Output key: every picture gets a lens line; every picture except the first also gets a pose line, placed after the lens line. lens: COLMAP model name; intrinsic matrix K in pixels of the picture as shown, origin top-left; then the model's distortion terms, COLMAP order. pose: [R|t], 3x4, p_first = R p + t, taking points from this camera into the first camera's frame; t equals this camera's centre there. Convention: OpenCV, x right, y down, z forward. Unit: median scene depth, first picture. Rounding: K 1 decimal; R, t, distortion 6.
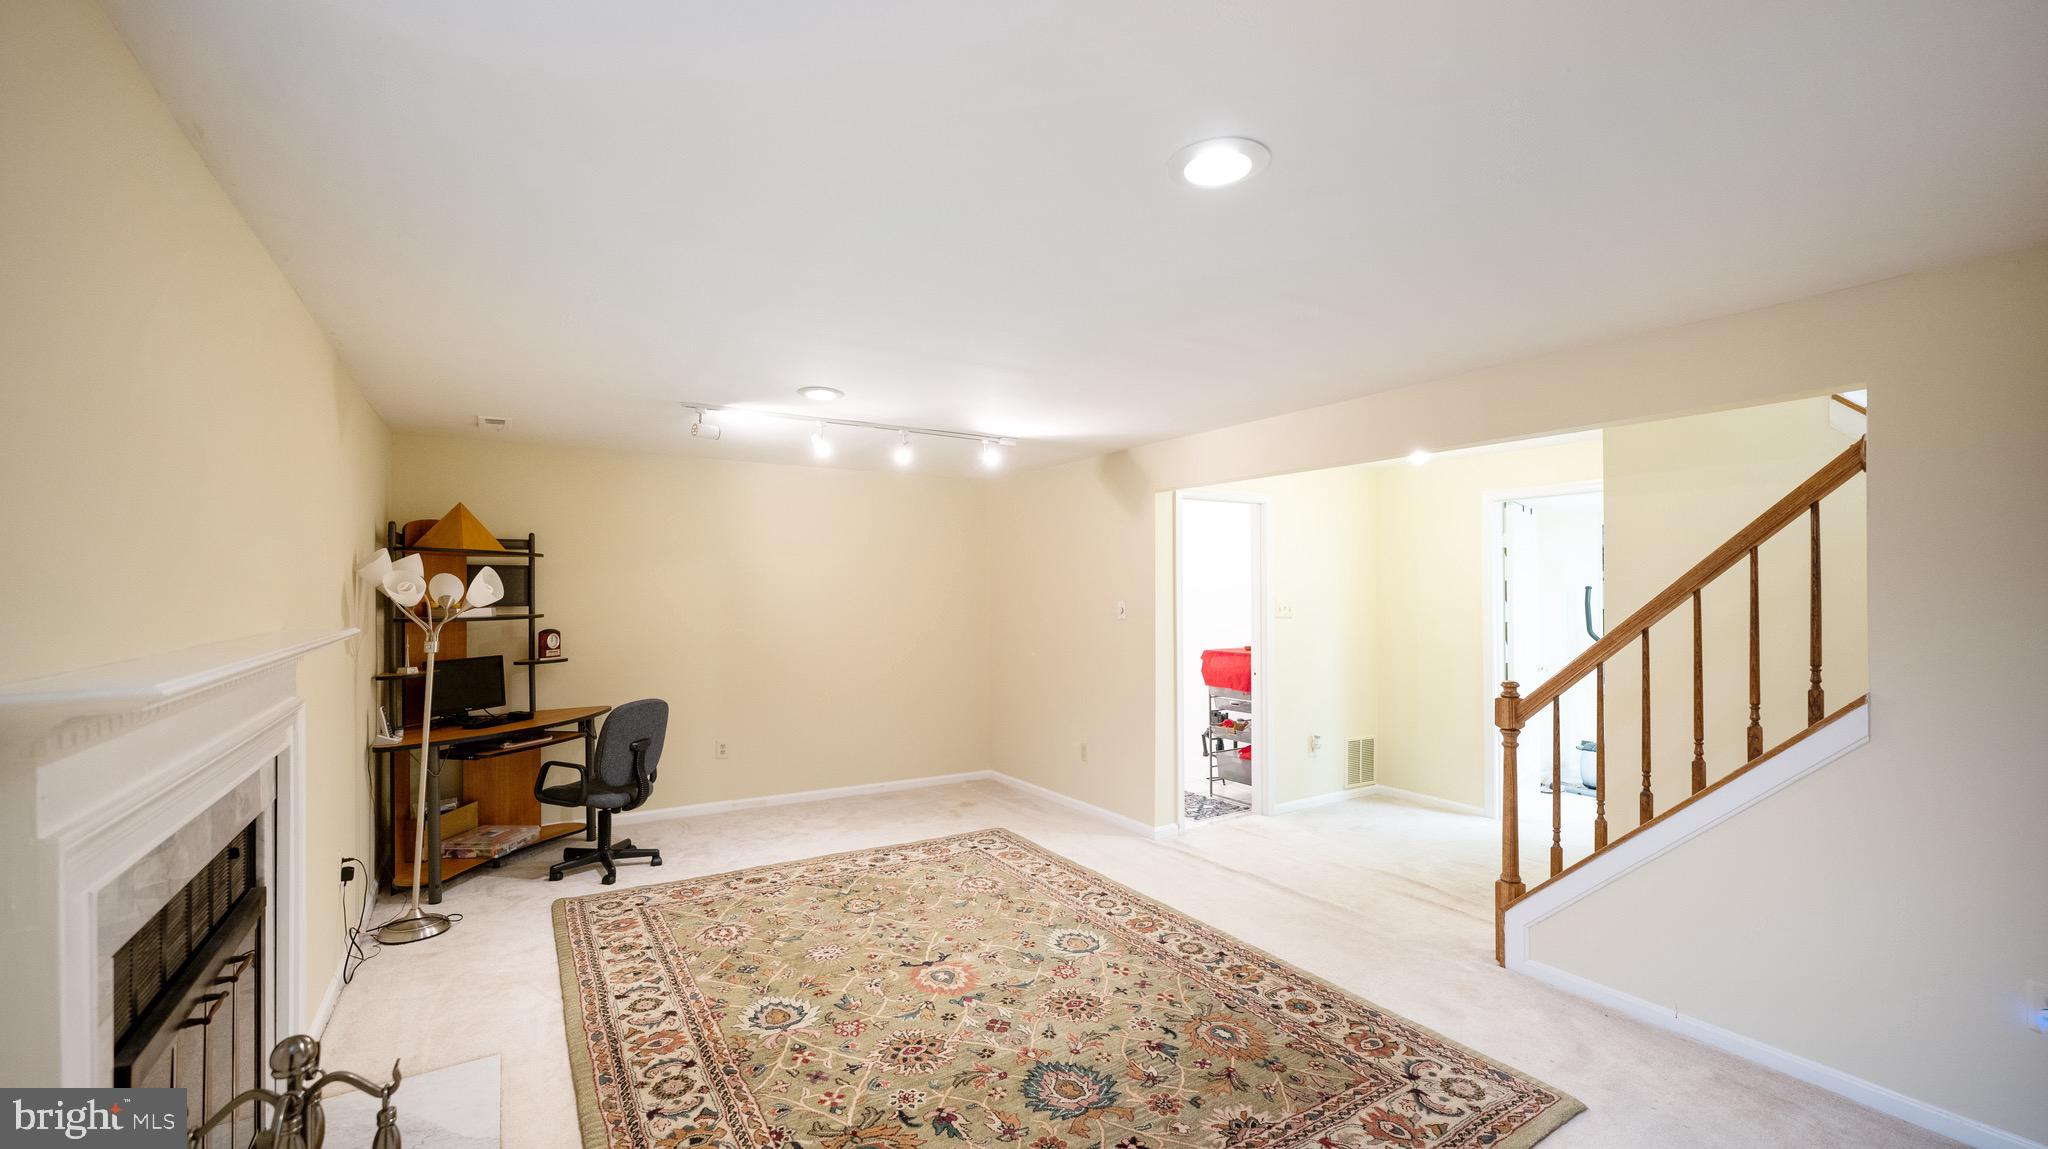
lens RADIAL K [[836.2, 0, 1018.3], [0, 836.2, 581.5], [0, 0, 1]] dist [0.002689, 0.000140]
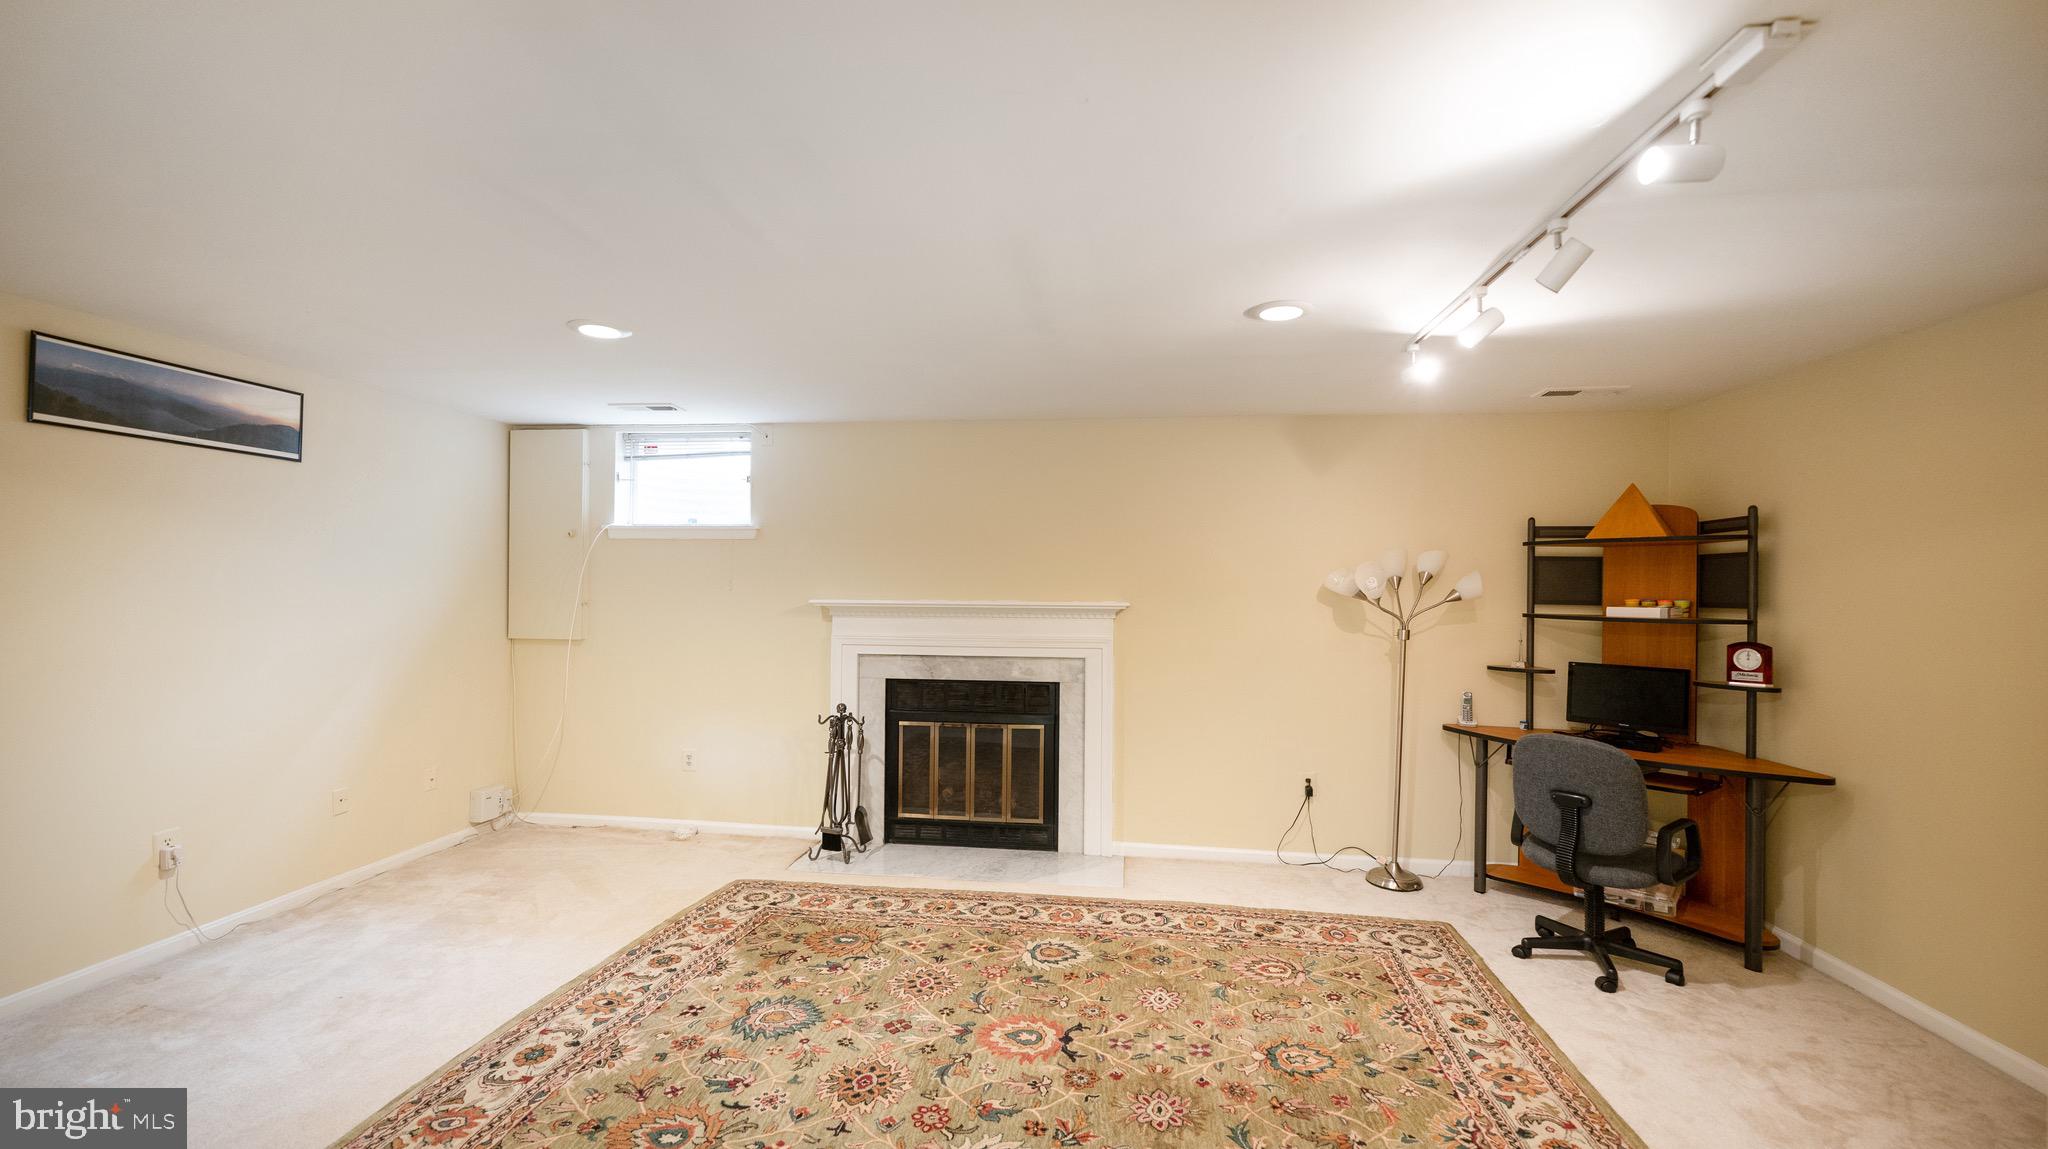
lens RADIAL K [[836.2, 0, 1018.3], [0, 836.2, 581.5], [0, 0, 1]] dist [0.002689, 0.000140]
pose [[-0.631103, -0.012216, -0.775603, 0.604084], [-0.003457, 0.999910, -0.012936, 0.029789], [0.775692, -0.005482, -0.631088, 1.618856]]
